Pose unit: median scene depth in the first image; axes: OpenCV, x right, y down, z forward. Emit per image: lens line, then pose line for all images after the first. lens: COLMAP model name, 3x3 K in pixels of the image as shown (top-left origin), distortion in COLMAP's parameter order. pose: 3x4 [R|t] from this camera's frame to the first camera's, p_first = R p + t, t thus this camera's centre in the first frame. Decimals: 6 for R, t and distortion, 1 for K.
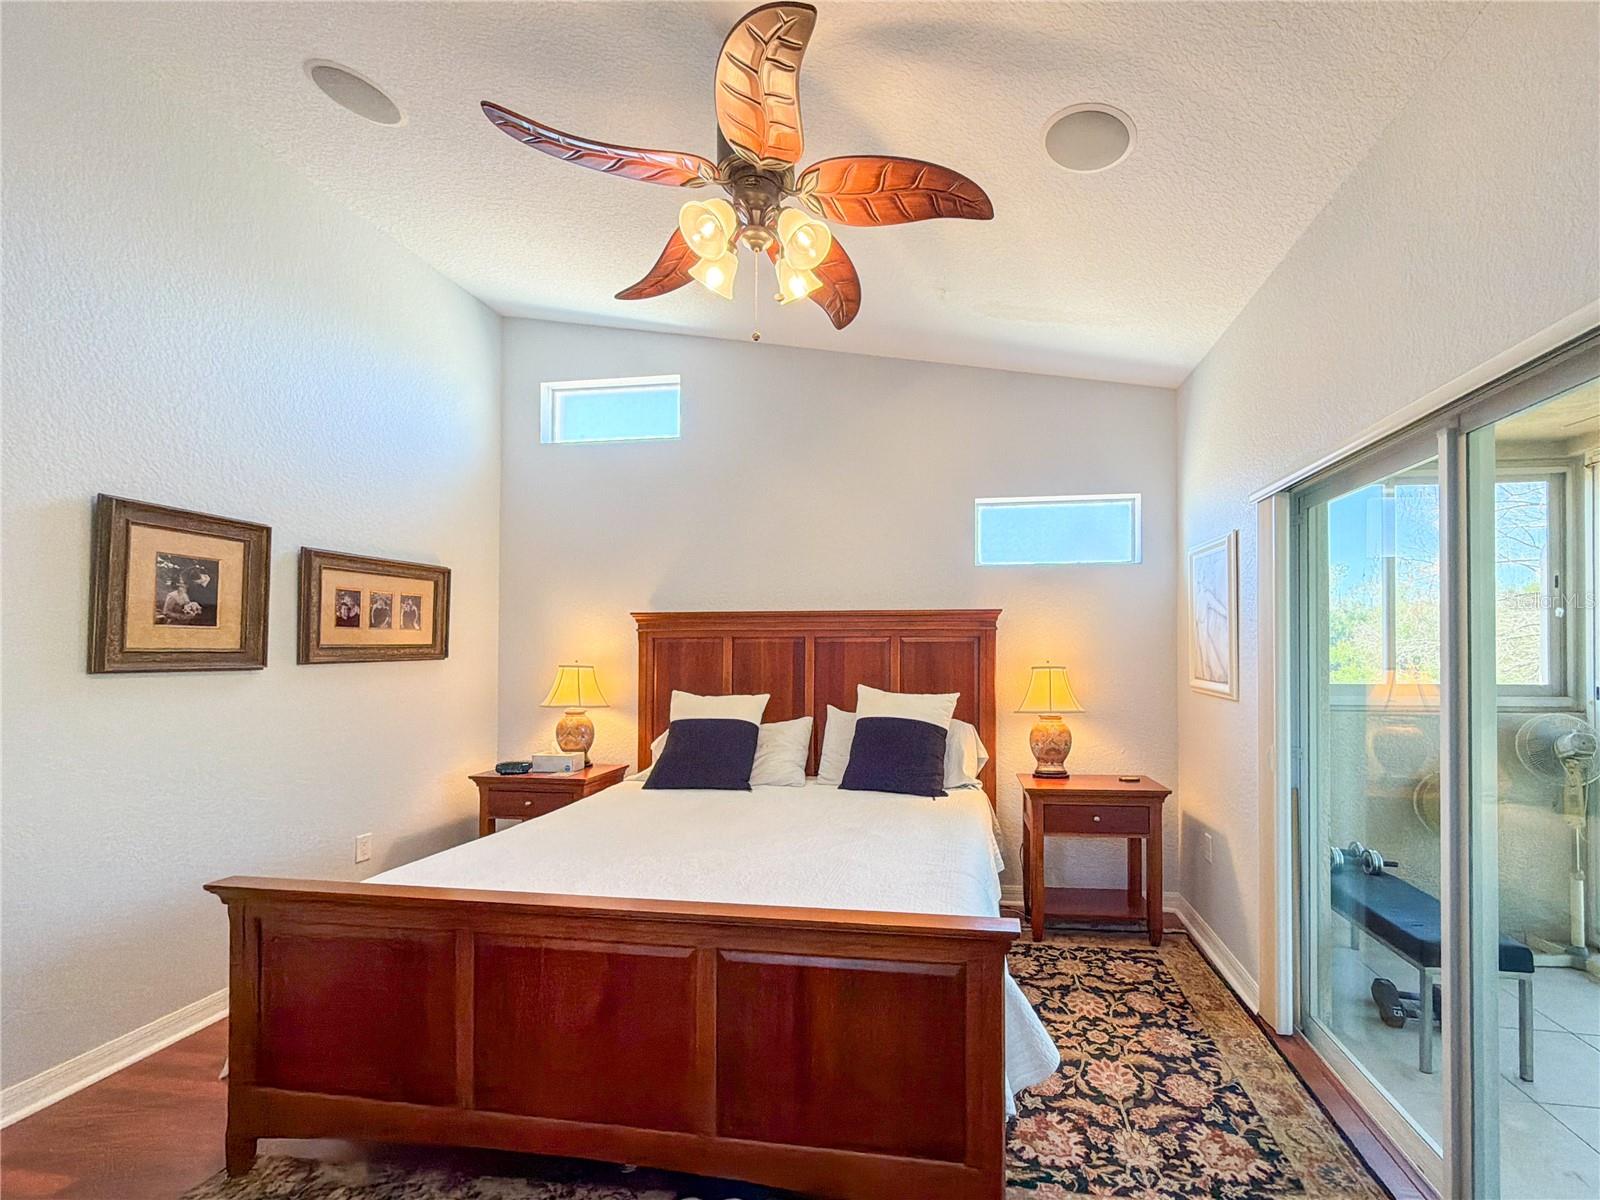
lens RADIAL K [[700.1, 0, 889.1], [0, 700.1, 650.6], [0, 0, 1]] dist [-0.002809, -0.000154]
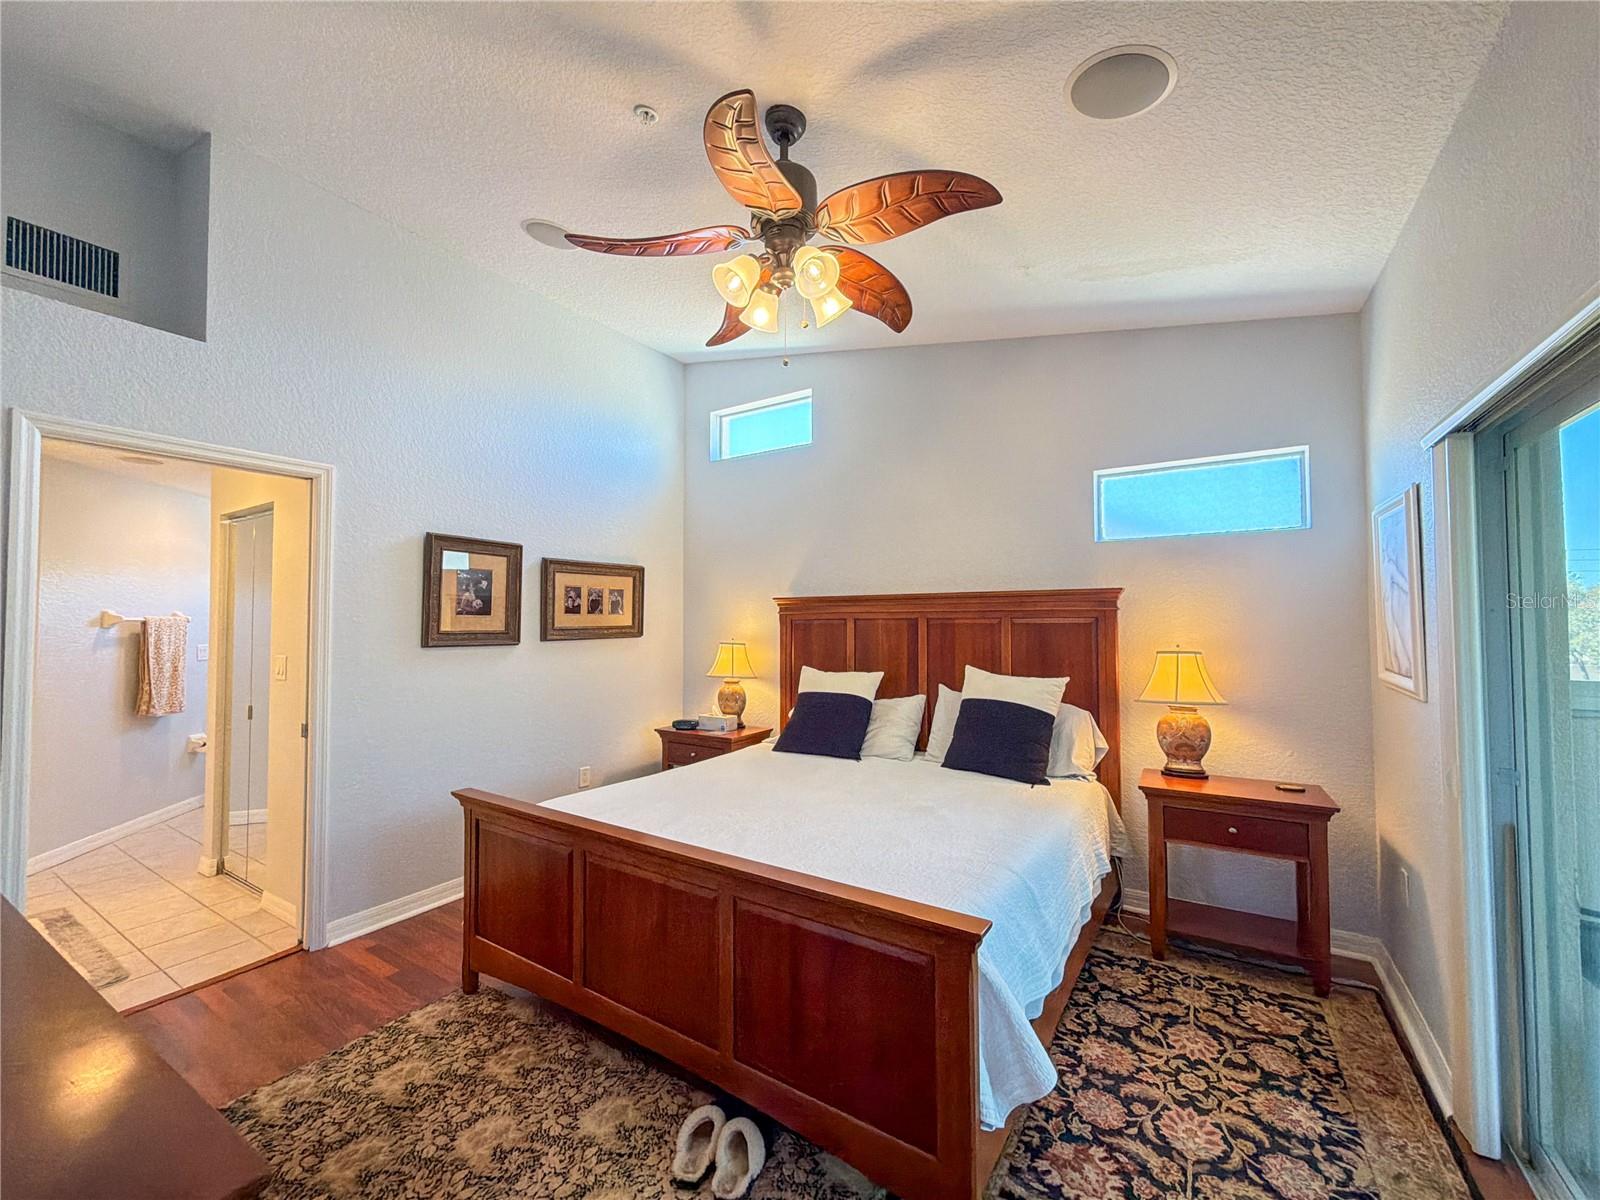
lens RADIAL K [[664.4, 0, 782.0], [0, 664.4, 611.3], [0, 0, 1]] dist [-0.005382, 0.001215]
pose [[0.894751, -0.009090, -0.446473, 0.174907], [0.001030, 0.999832, -0.018293, -0.014867], [0.446565, 0.015907, 0.894610, 0.022093]]
